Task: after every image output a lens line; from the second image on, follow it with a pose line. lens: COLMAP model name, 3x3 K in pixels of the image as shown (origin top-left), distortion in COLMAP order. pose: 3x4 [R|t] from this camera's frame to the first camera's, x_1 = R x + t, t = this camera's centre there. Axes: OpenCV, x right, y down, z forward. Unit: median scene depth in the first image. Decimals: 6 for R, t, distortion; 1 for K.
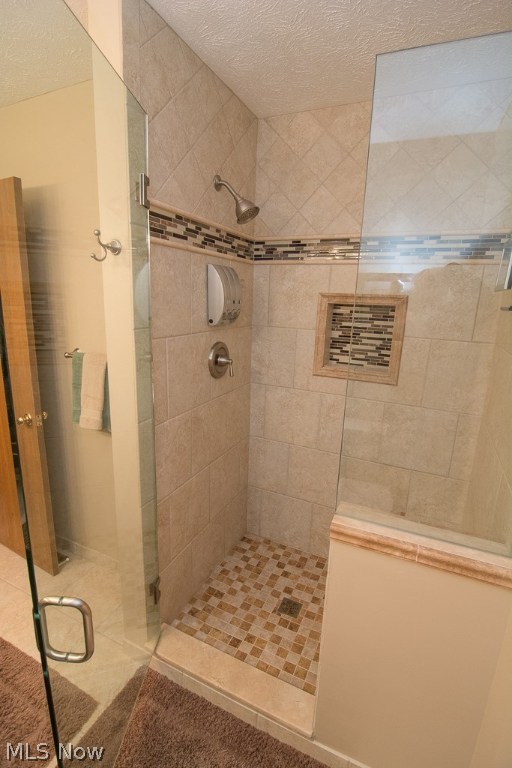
lens RADIAL K [[369.9, 0, 254.9], [0, 369.9, 388.3], [0, 0, 1]] dist [-0.016478, -0.003866]
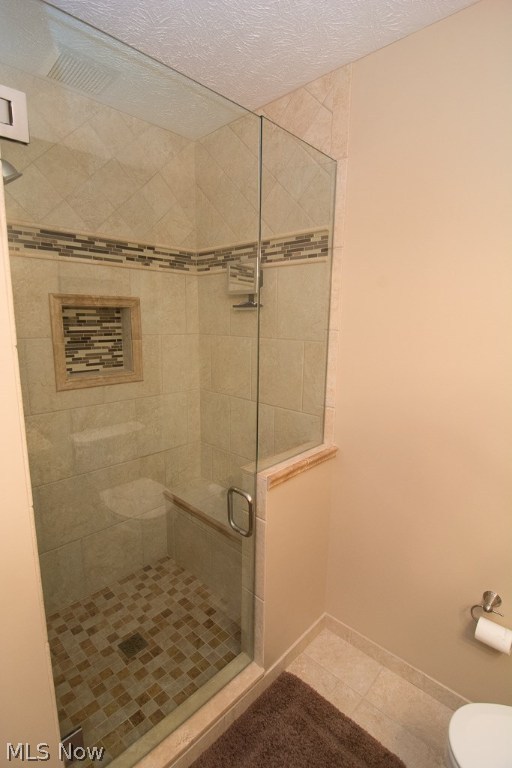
lens RADIAL K [[369.9, 0, 252.1], [0, 369.9, 390.4], [0, 0, 1]] dist [-0.016478, -0.003866]
pose [[0.318786, -0.209582, 0.924365, -0.516960], [0.230061, 0.963192, 0.139044, -0.056953], [-0.919482, 0.168335, 0.355269, 0.325154]]
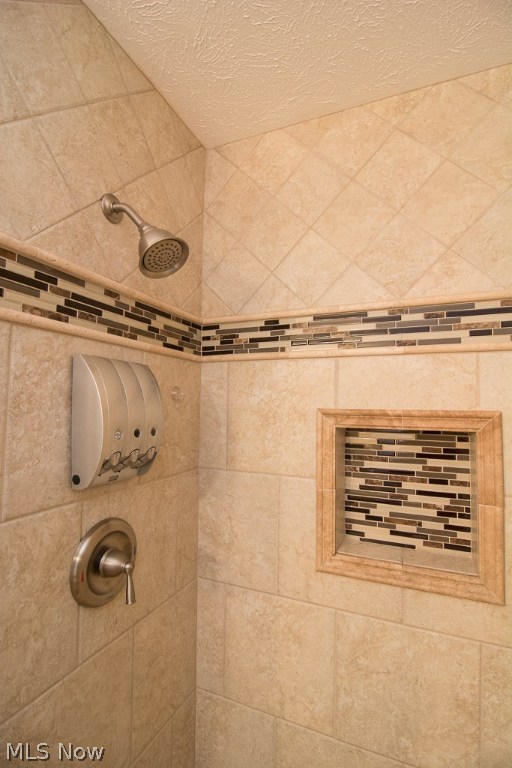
lens RADIAL K [[369.9, 0, 258.7], [0, 369.9, 381.5], [0, 0, 1]] dist [-0.016478, -0.003866]
pose [[0.999381, -0.015903, 0.031396, 0.075265], [0.024727, 0.952083, -0.304840, -0.140166], [-0.025043, 0.305427, 0.951886, 0.499919]]
